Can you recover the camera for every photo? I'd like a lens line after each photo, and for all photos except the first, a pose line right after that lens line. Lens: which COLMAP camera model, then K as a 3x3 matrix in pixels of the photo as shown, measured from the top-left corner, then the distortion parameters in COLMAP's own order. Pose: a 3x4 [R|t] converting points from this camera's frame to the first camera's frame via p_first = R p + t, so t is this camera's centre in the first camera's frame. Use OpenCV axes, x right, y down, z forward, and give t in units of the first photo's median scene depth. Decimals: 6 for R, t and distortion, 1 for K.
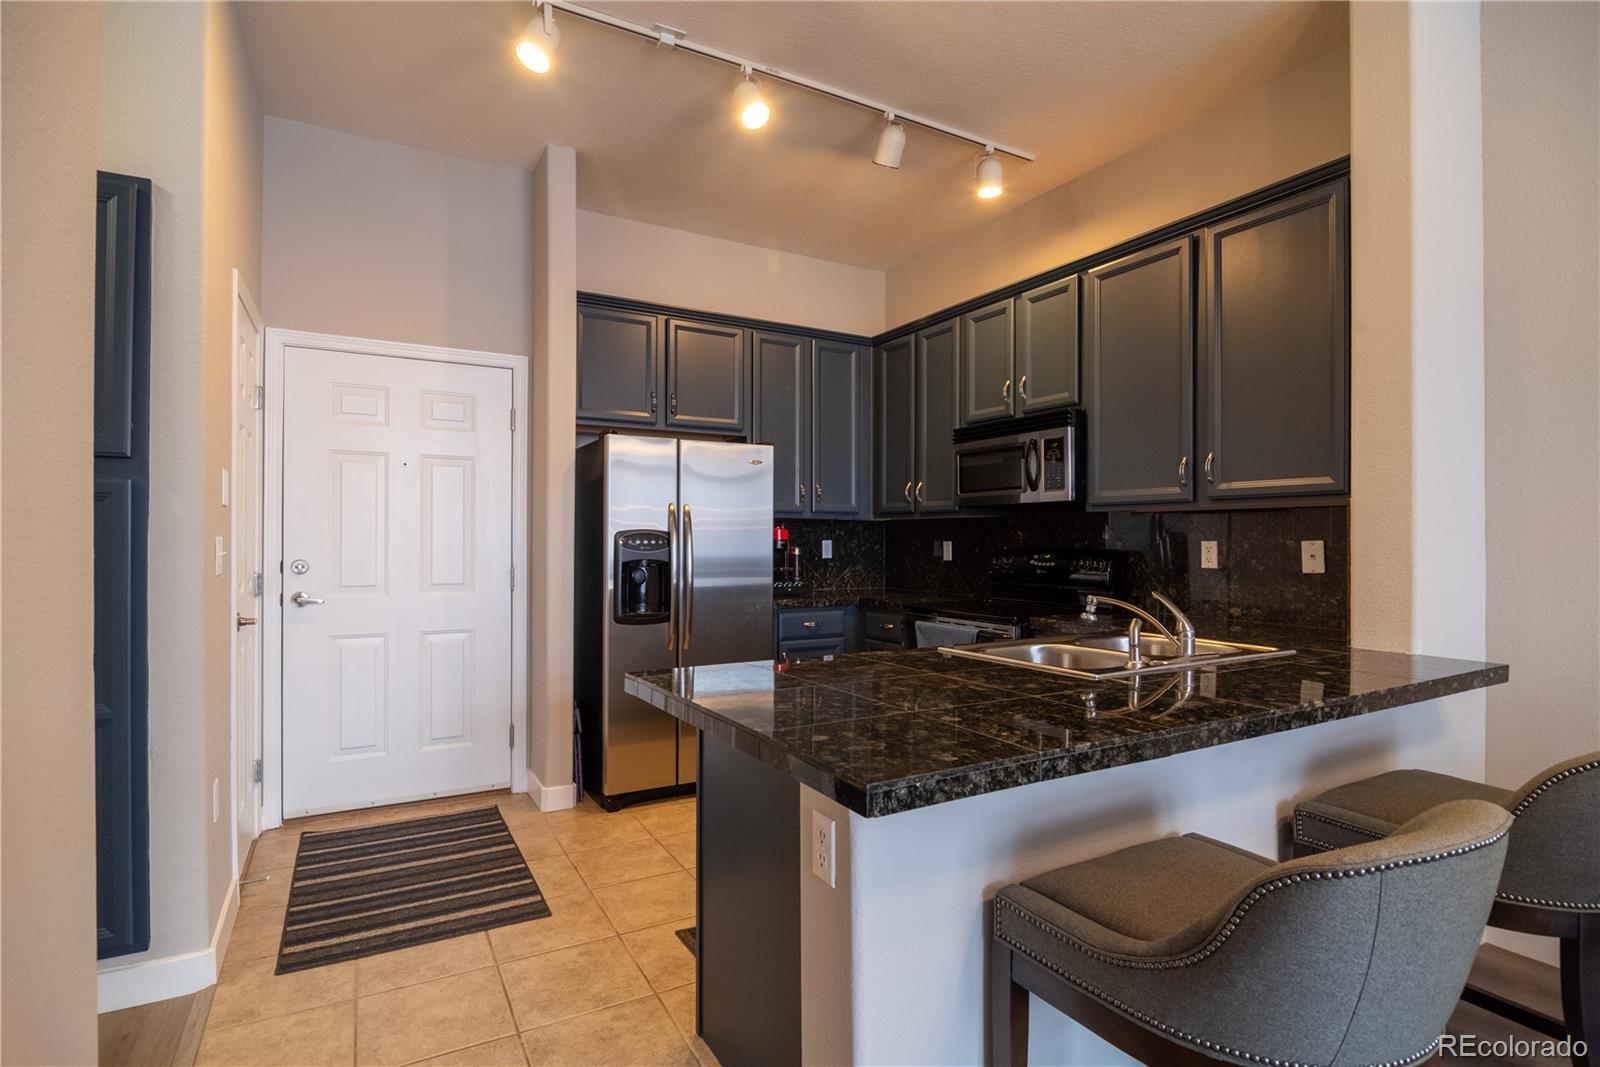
lens RADIAL K [[786.6, 0, 820.4], [0, 786.6, 538.8], [0, 0, 1]] dist [0.002908, -0.011975]
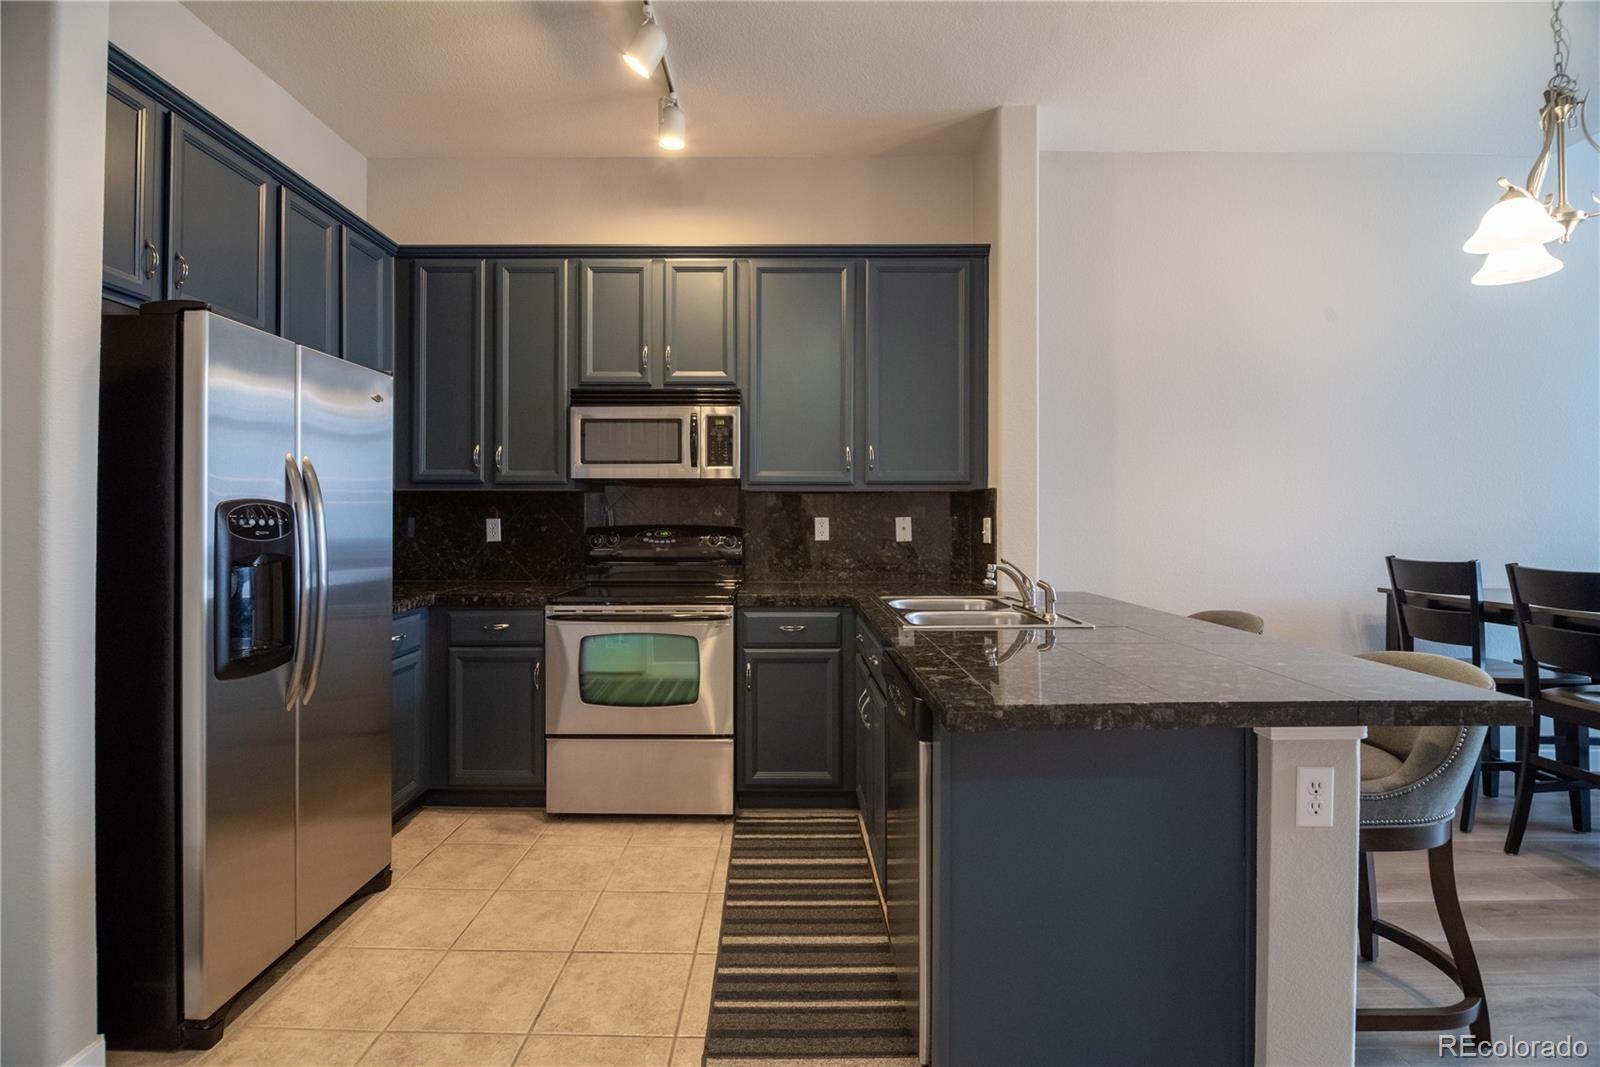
lens RADIAL K [[764.3, 0, 792.5], [0, 764.3, 519.3], [0, 0, 1]] dist [-0.008665, -0.000459]
pose [[0.520909, -0.004391, 0.853601, -0.482329], [-0.000917, 0.999983, 0.005703, -0.001081], [-0.853612, -0.003753, 0.520896, 0.401376]]
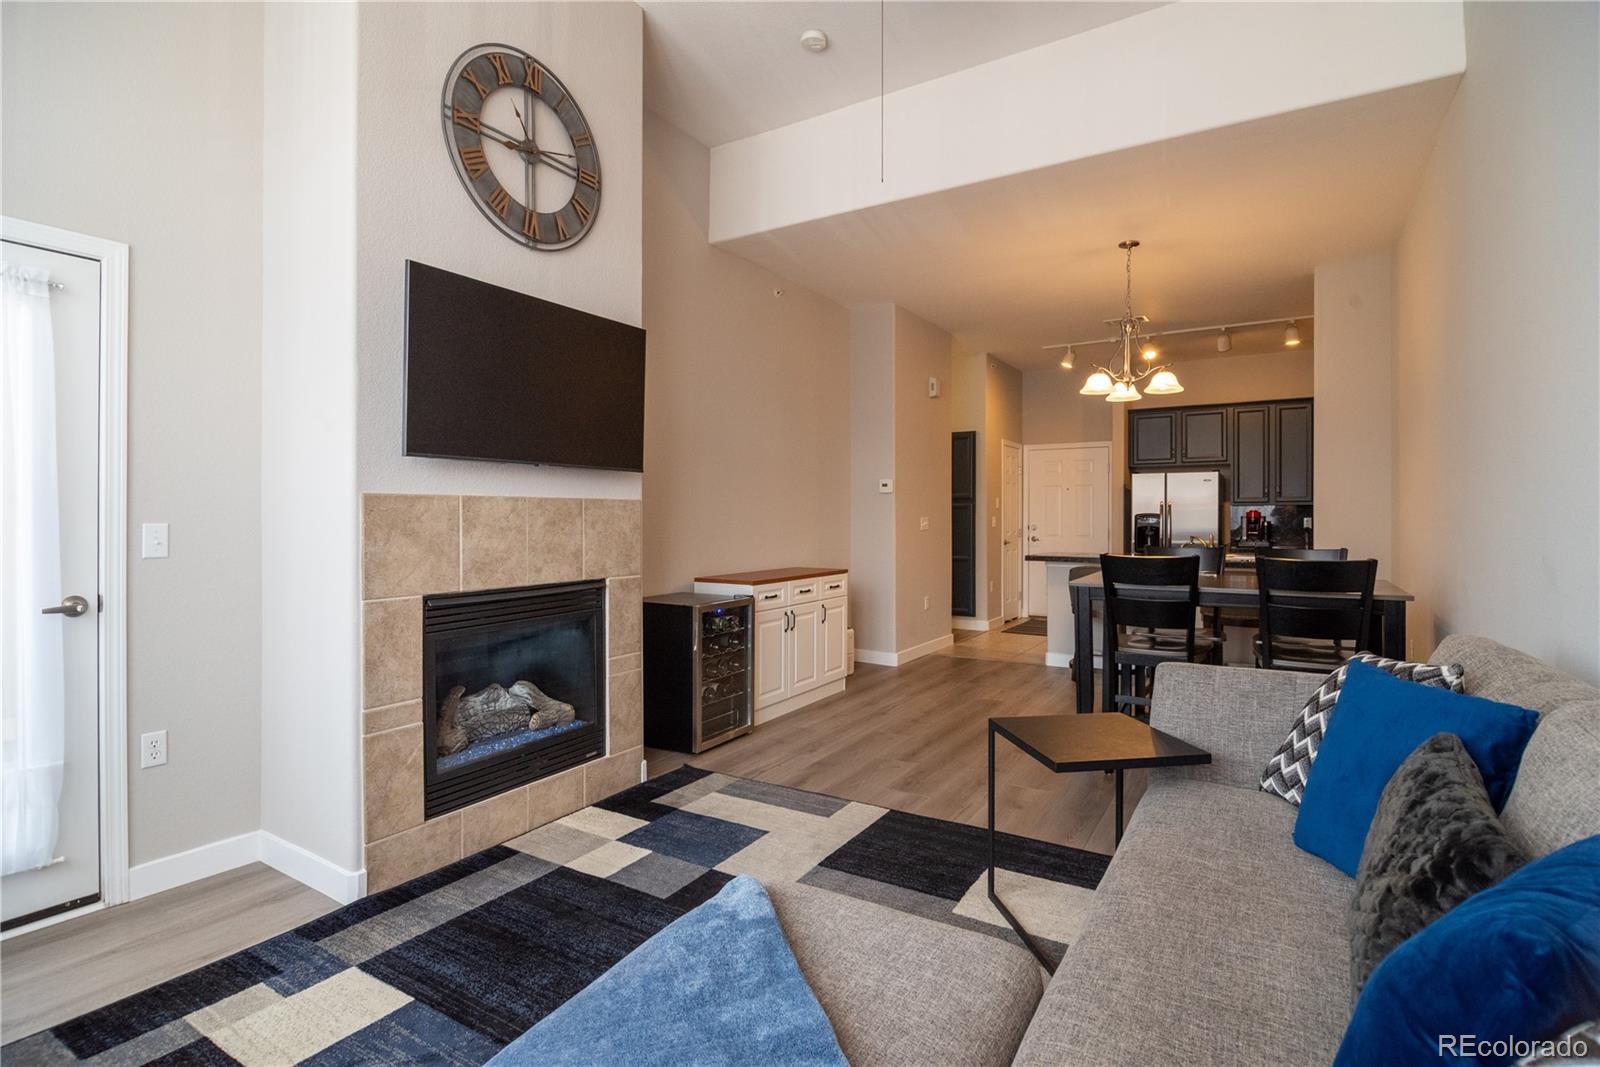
lens RADIAL K [[775.8, 0, 792.7], [0, 775.8, 518.2], [0, 0, 1]] dist [-0.000224, -0.000126]
pose [[0.460863, -0.001958, -0.887469, 1.398457], [0.002221, 0.999997, -0.001053, 0.003096], [0.887468, -0.001485, 0.460866, -1.047683]]
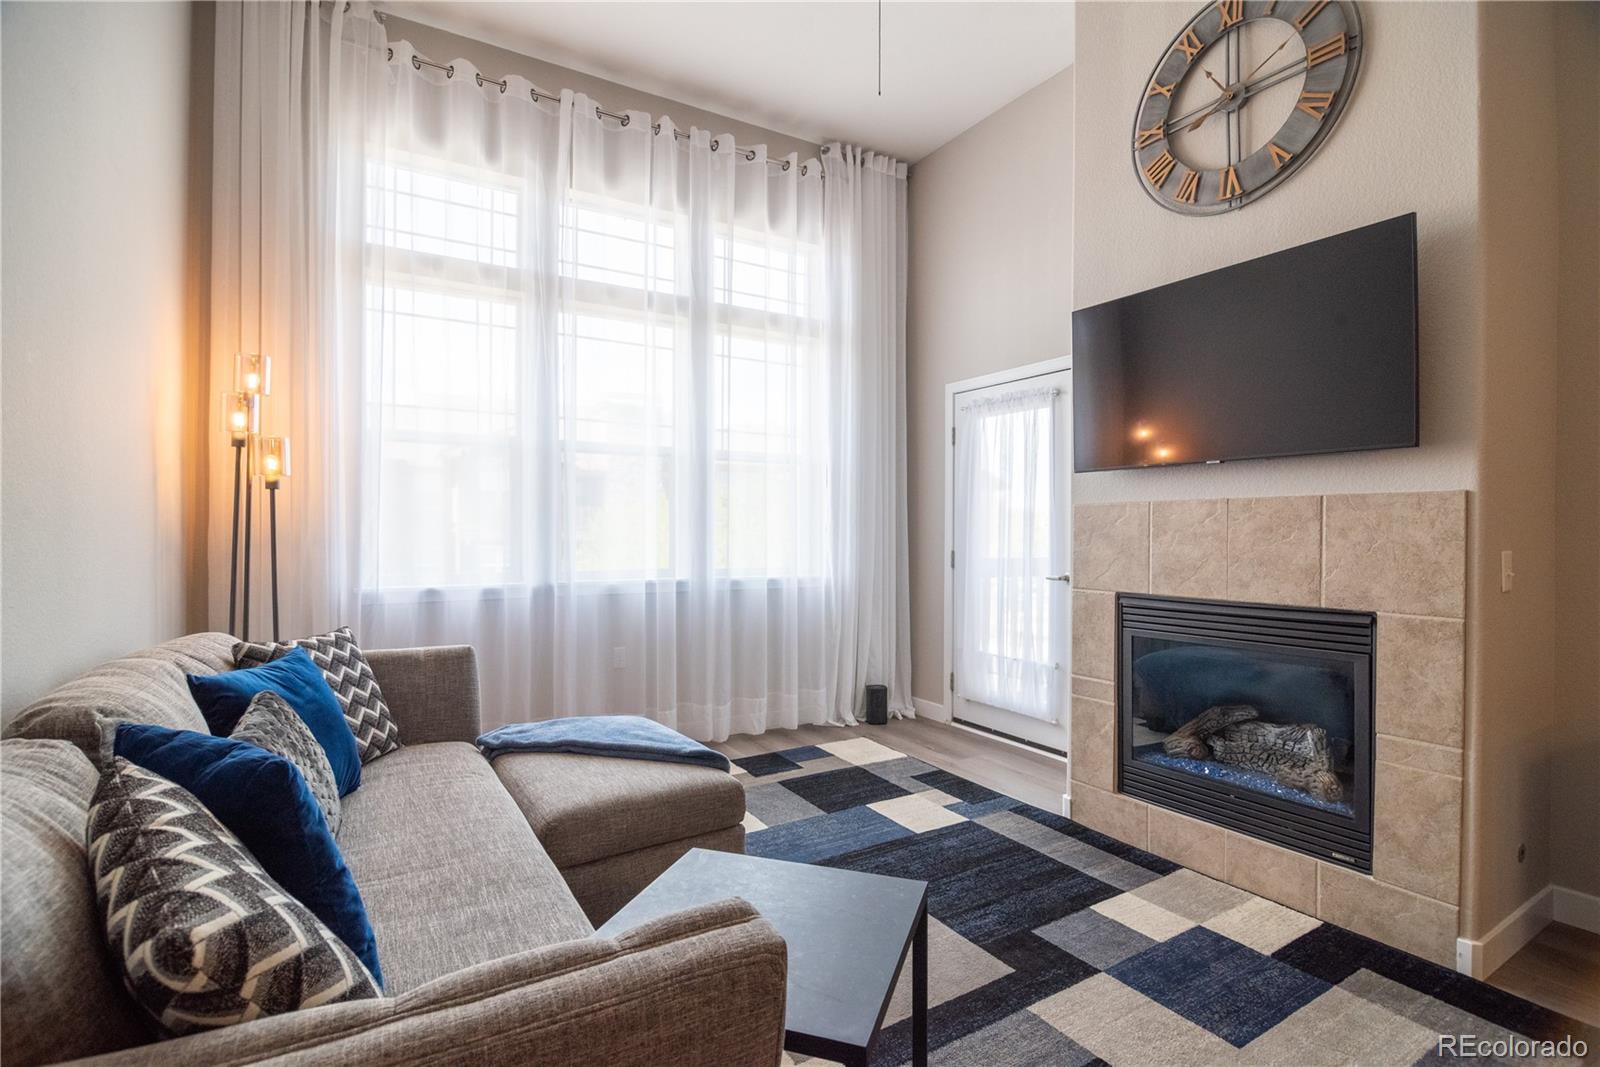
lens RADIAL K [[758.9, 0, 800.0], [0, 758.9, 533.5], [0, 0, 1]] dist [-0.000772, -0.007993]
pose [[-0.999893, -0.005102, -0.013685, 0.921345], [-0.005134, 0.999984, 0.002344, 0.012095], [0.013673, 0.002414, -0.999904, -0.186889]]
